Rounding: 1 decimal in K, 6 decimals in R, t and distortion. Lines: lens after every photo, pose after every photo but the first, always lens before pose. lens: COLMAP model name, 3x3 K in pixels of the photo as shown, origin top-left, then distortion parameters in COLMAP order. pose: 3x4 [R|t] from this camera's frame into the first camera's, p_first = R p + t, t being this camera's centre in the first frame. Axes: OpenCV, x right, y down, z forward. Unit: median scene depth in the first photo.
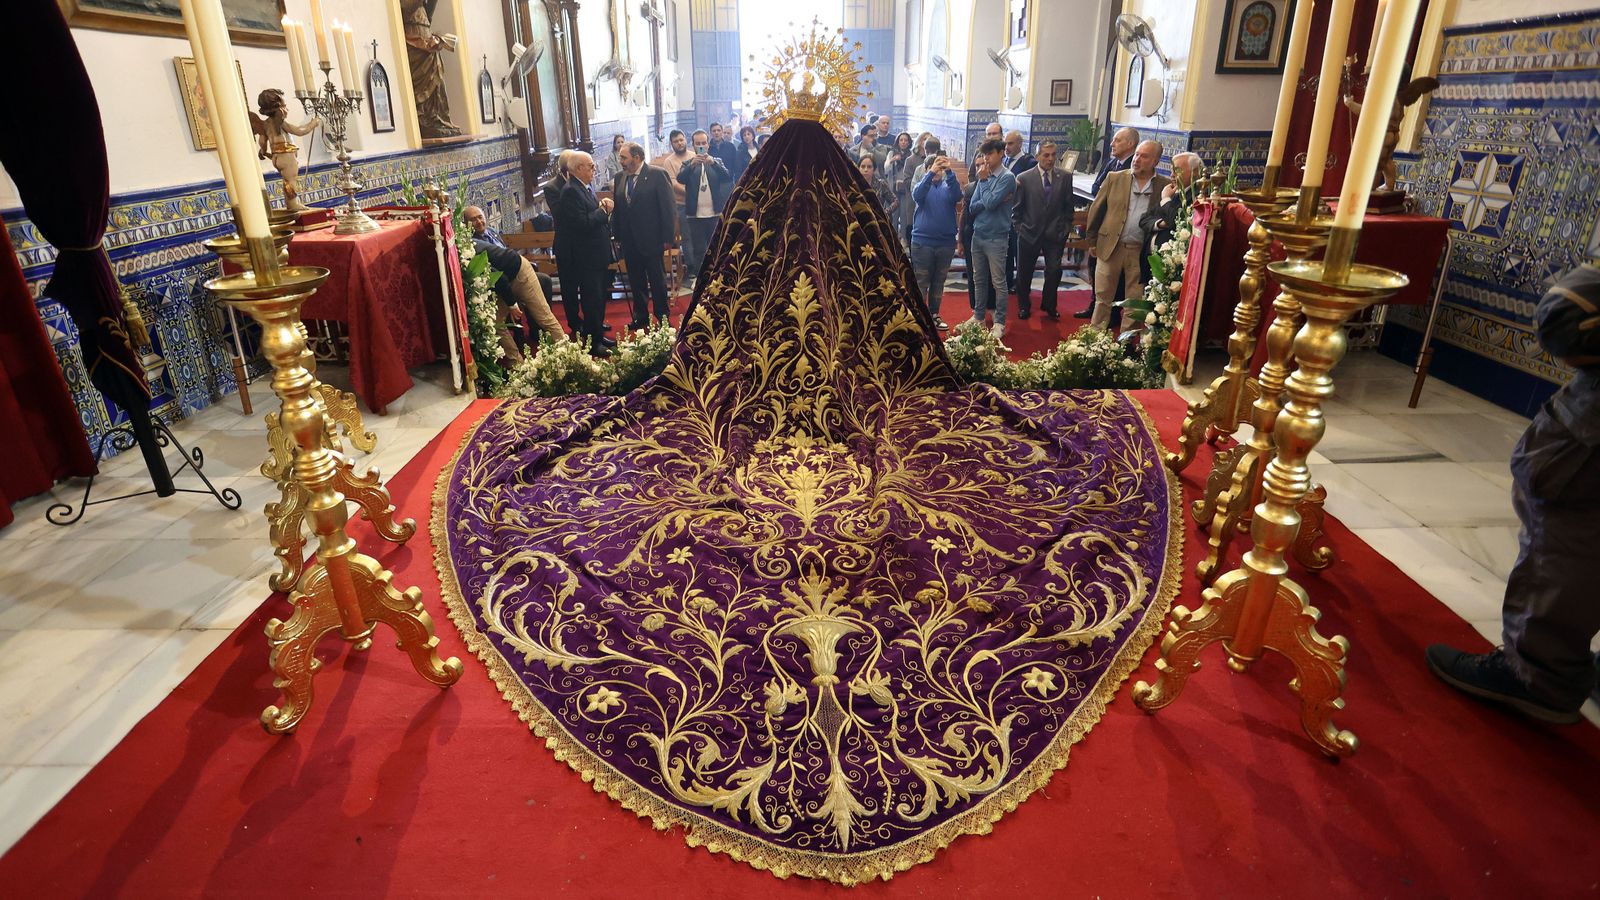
lens RADIAL K [[784.6, 0, 786.3], [0, 784.6, 362.1], [0, 0, 1]] dist [-0.069987, 0.029756]
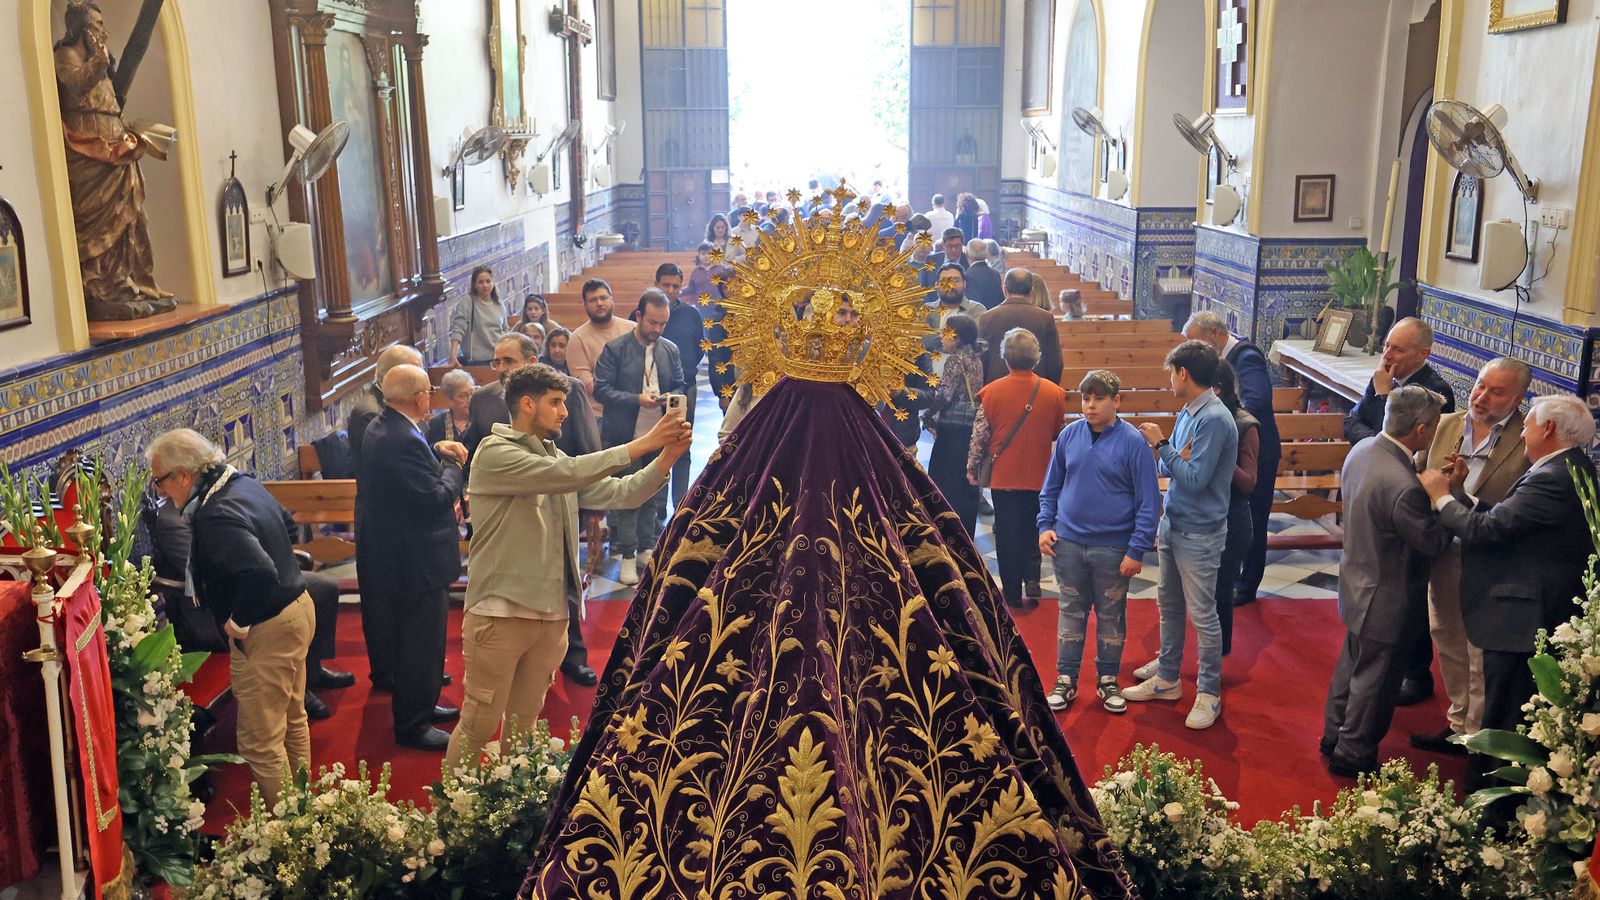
lens RADIAL K [[1405.8, 0, 791.6], [0, 1405.8, 397.9], [0, 0, 1]] dist [-0.003320, 0.094122]
pose [[0.999816, 0.012211, -0.014789, 0.016873], [-0.014041, 0.991311, -0.130784, -0.154383], [0.013063, 0.130968, 0.991301, 0.083613]]
